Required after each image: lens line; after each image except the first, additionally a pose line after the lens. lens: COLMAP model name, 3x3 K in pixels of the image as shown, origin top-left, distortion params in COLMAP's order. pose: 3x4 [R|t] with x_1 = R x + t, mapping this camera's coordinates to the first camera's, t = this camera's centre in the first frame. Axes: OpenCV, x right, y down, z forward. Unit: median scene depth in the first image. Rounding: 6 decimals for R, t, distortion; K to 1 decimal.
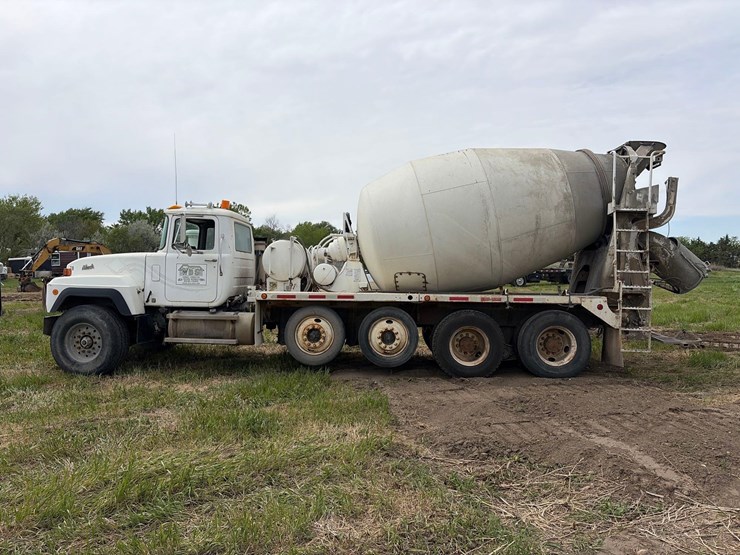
lens RADIAL K [[554.8, 0, 357.7], [0, 554.8, 277.3], [0, 0, 1]] dist [0.000476, -0.001429]
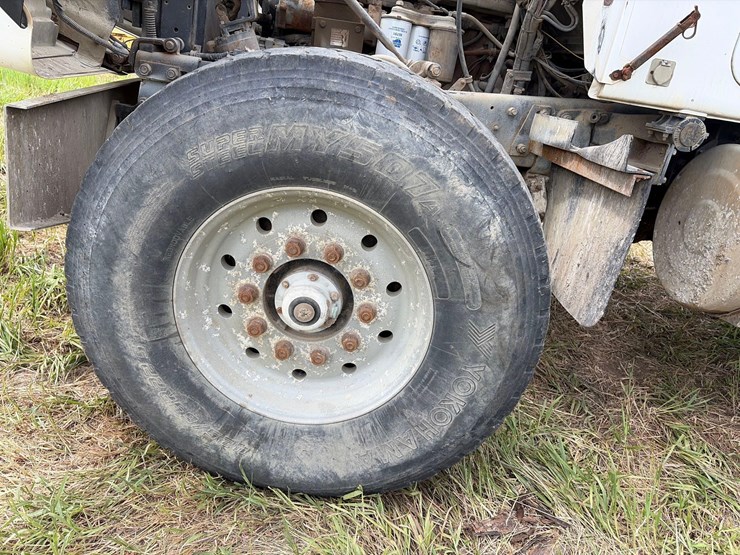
lens RADIAL K [[554.8, 0, 357.7], [0, 554.8, 277.3], [0, 0, 1]] dist [0.000476, -0.001429]
pose [[0.991196, 0.090981, 0.096191, -0.491083], [-0.120206, 0.922930, 0.365720, 0.050623], [-0.055504, -0.374063, 0.925741, 0.855519]]
